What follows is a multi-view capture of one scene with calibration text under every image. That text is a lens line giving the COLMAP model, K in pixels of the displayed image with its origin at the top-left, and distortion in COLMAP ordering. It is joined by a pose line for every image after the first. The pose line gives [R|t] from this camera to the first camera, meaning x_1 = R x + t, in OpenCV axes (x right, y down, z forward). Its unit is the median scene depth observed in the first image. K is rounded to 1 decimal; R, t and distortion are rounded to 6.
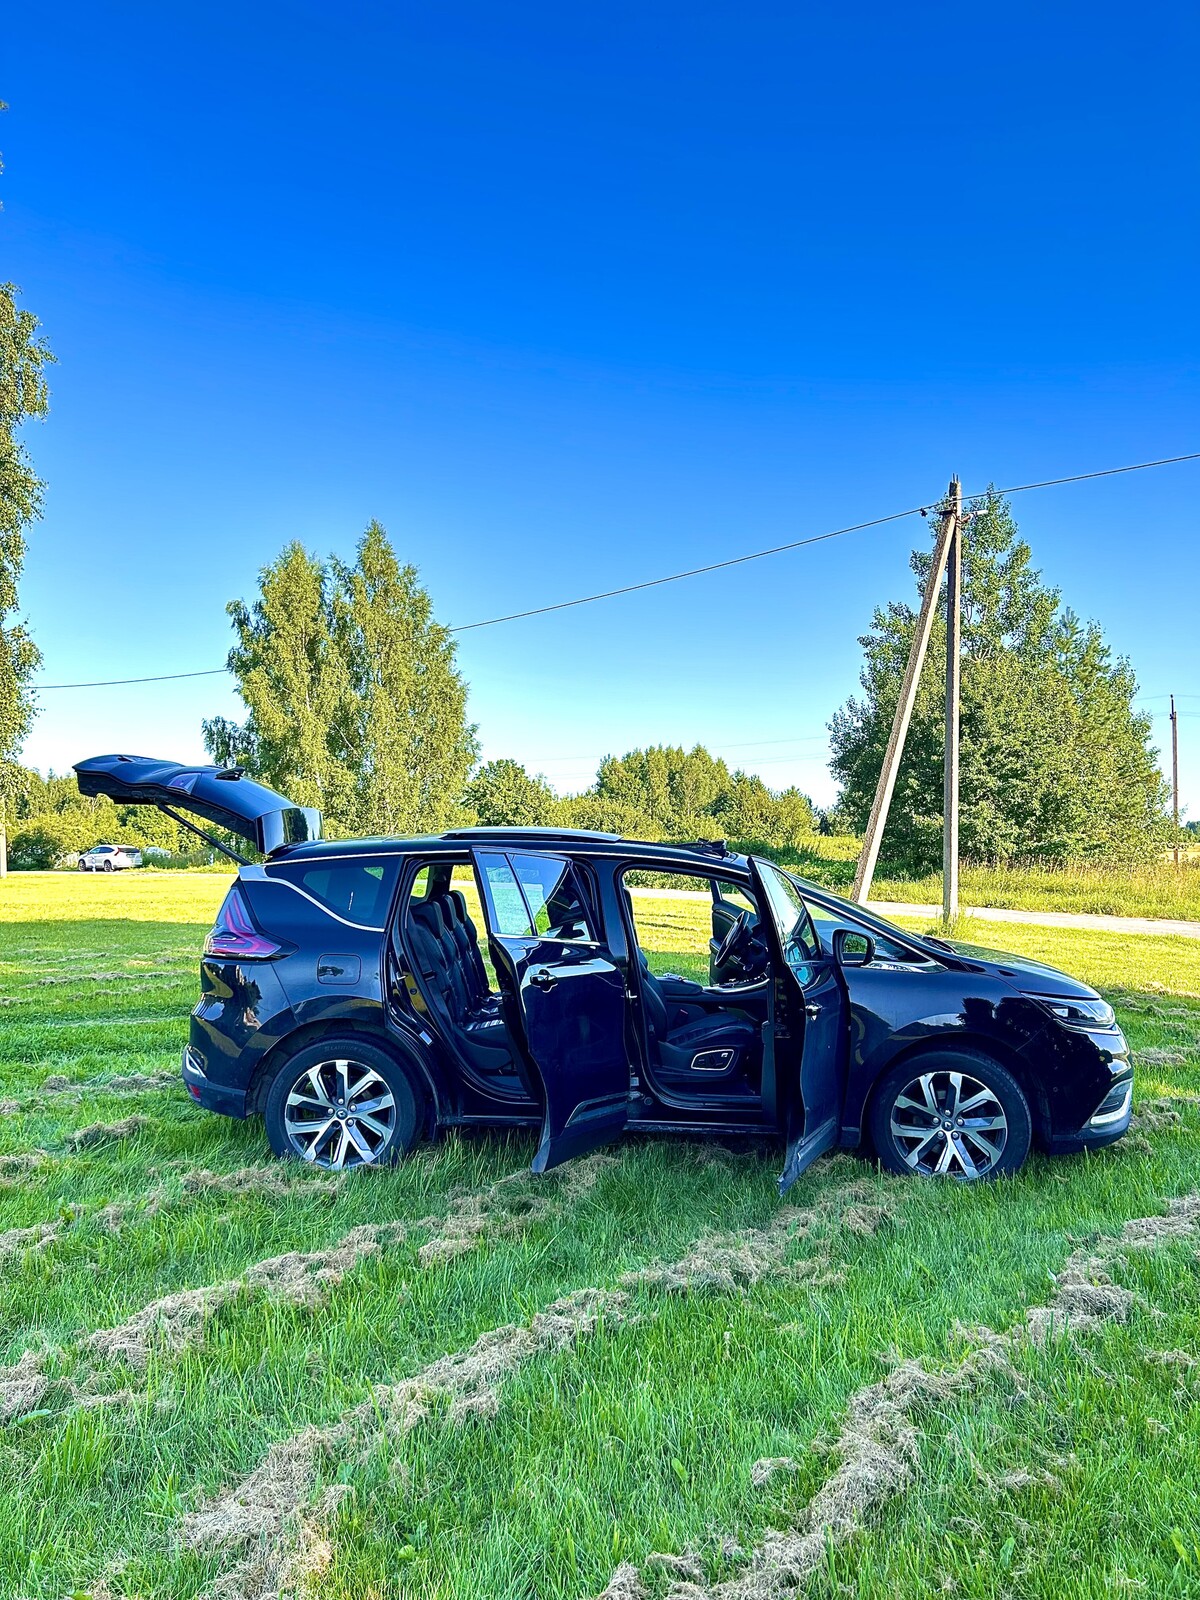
lens RADIAL K [[1208.8, 0, 597.8], [0, 1208.8, 795.2], [0, 0, 1]] dist [-0.013004, -0.010996]
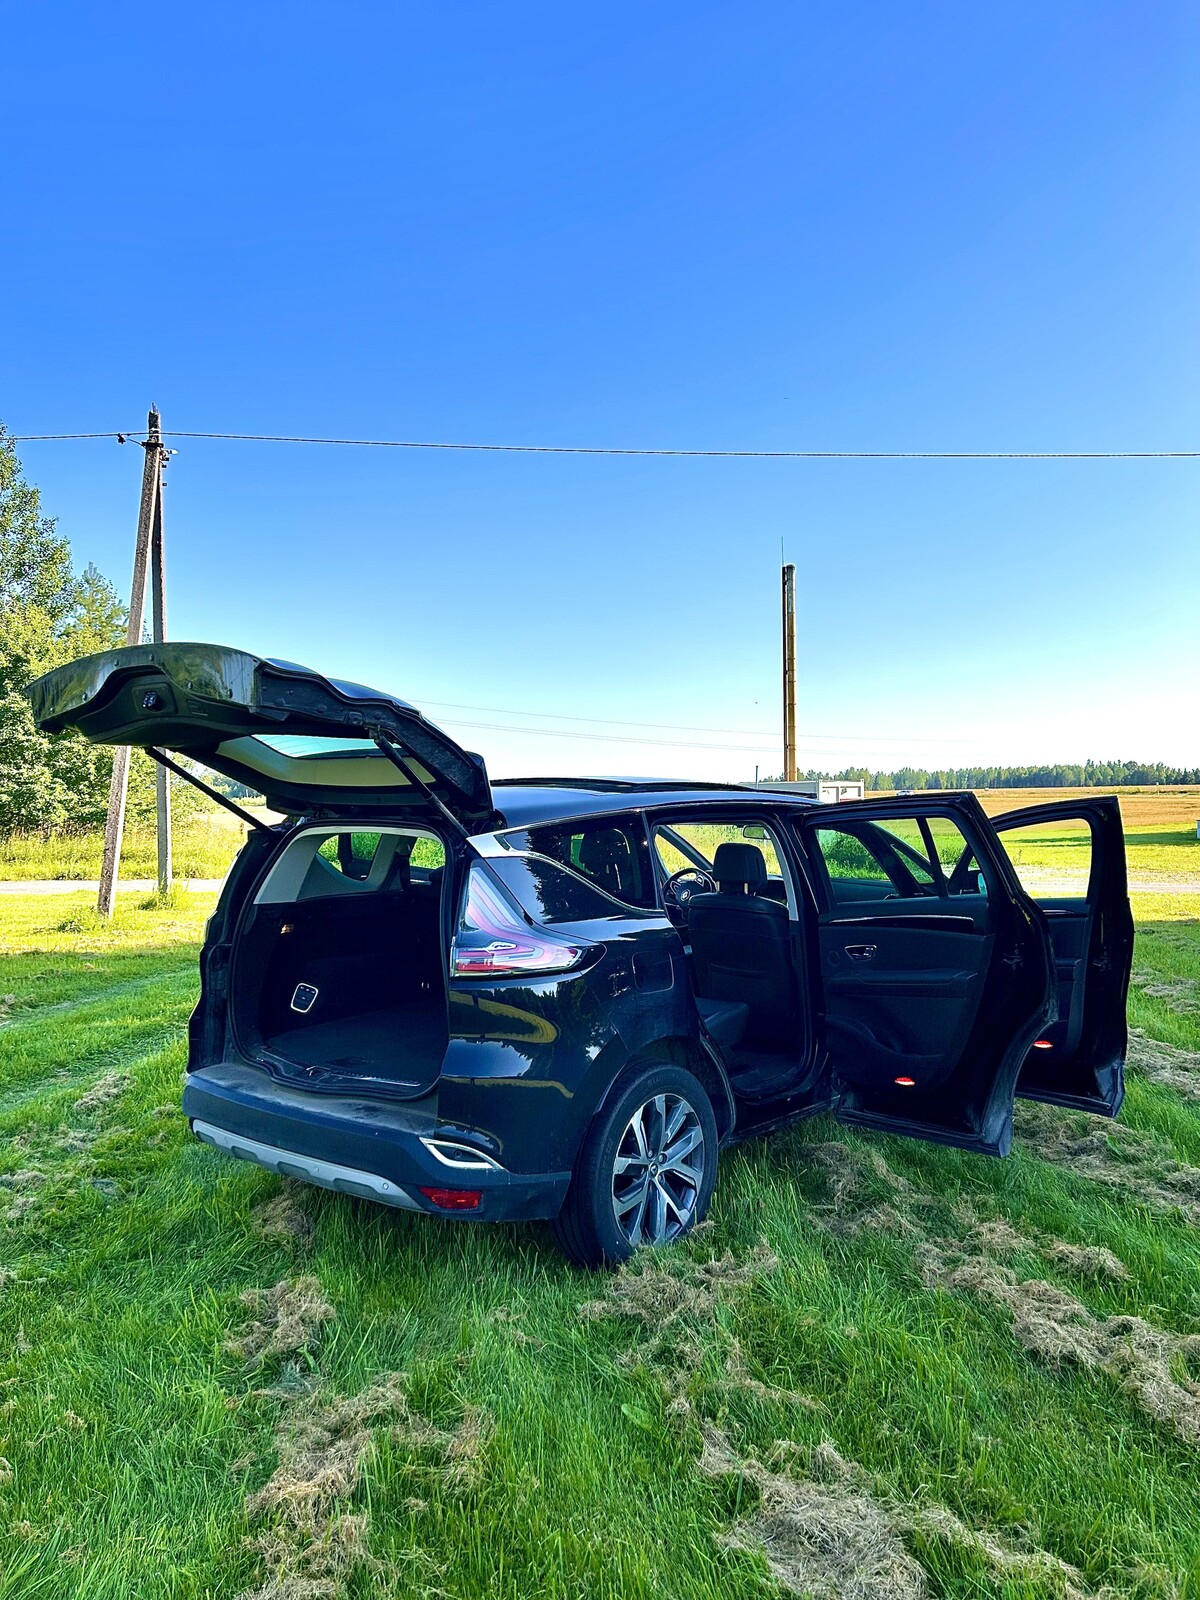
lens RADIAL K [[1208.8, 0, 598.6], [0, 1208.8, 803.1], [0, 0, 1]] dist [-0.013004, -0.010996]
pose [[0.589402, -0.028615, 0.807333, -0.250378], [0.002114, 0.999424, 0.033879, 0.005782], [-0.807837, -0.018262, 0.589123, 0.184450]]
